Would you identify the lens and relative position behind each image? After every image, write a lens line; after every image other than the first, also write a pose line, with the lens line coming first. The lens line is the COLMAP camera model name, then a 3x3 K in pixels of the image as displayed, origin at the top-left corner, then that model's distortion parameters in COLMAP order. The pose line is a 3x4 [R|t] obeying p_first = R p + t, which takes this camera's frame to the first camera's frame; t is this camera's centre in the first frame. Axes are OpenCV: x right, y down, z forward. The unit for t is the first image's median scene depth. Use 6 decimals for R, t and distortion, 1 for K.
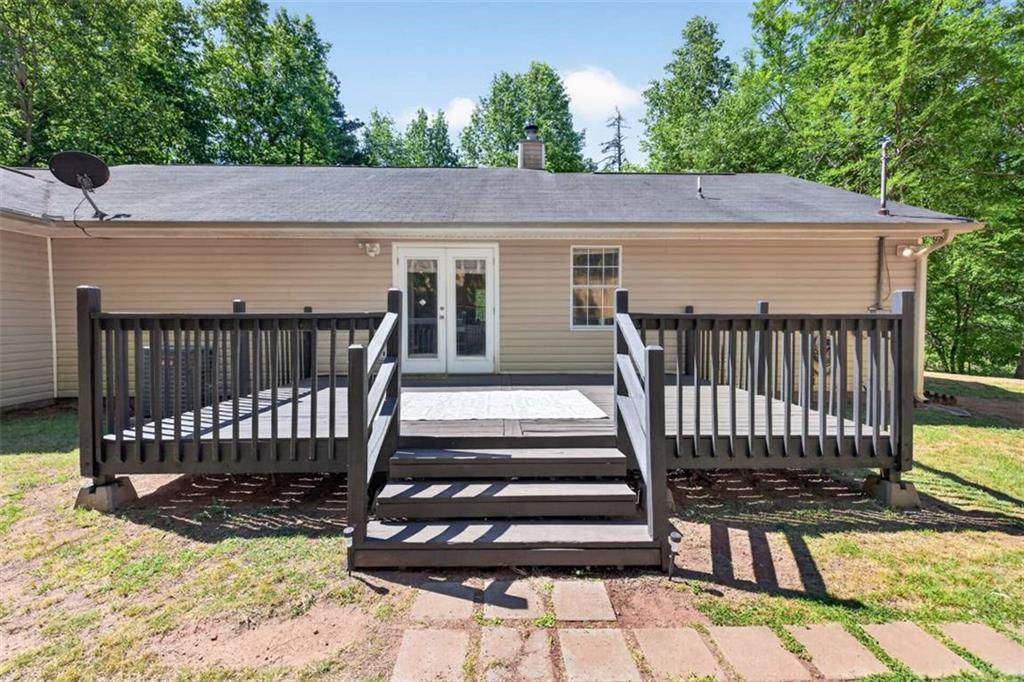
lens RADIAL K [[427.0, 0, 508.8], [0, 427.0, 337.9], [0, 0, 1]] dist [0.002484, 0.000324]
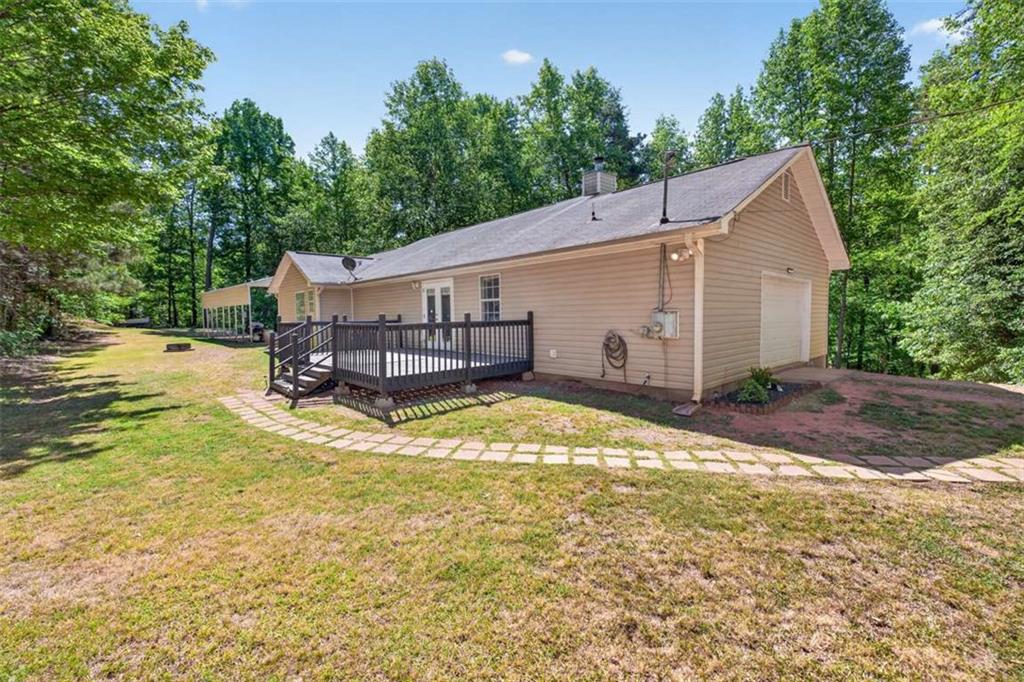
lens RADIAL K [[427.0, 0, 508.8], [0, 427.0, 337.9], [0, 0, 1]] dist [0.002484, 0.000324]
pose [[0.672461, 0.027818, -0.739610, 0.360814], [-0.018310, 0.999613, 0.020949, -0.003718], [0.739906, -0.000545, 0.672710, -0.002142]]
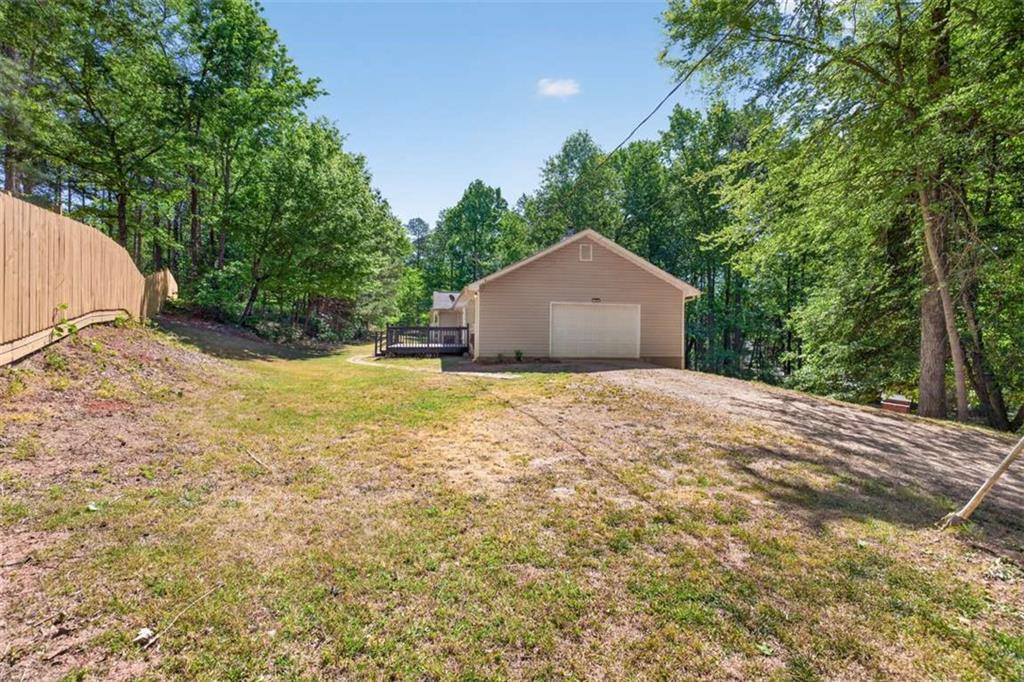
lens RADIAL K [[427.0, 0, 508.8], [0, 427.0, 337.9], [0, 0, 1]] dist [0.002484, 0.000324]
pose [[0.163647, 0.002537, -0.986516, 0.842961], [-0.046576, 0.998901, -0.005158, 0.007993], [0.985419, 0.046792, 0.163585, 0.203560]]
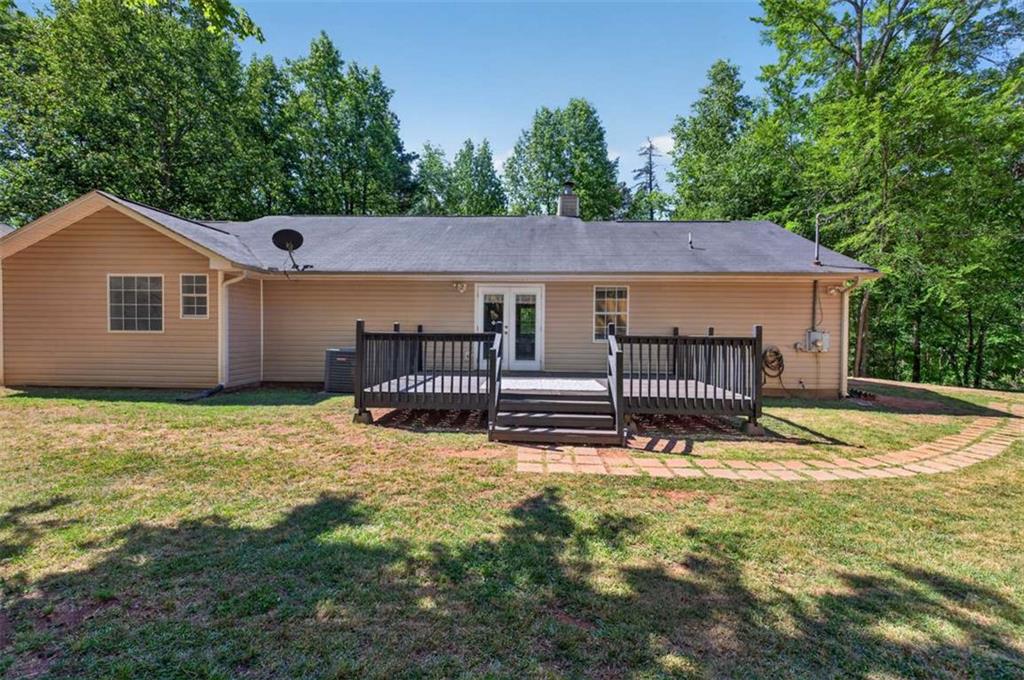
lens RADIAL K [[427.0, 0, 508.8], [0, 427.0, 336.9], [0, 0, 1]] dist [0.002484, 0.000324]
pose [[0.996522, 0.013508, -0.082232, -0.006357], [-0.015745, 0.999522, -0.026613, 0.001513], [0.081833, 0.027815, 0.996258, -0.126449]]
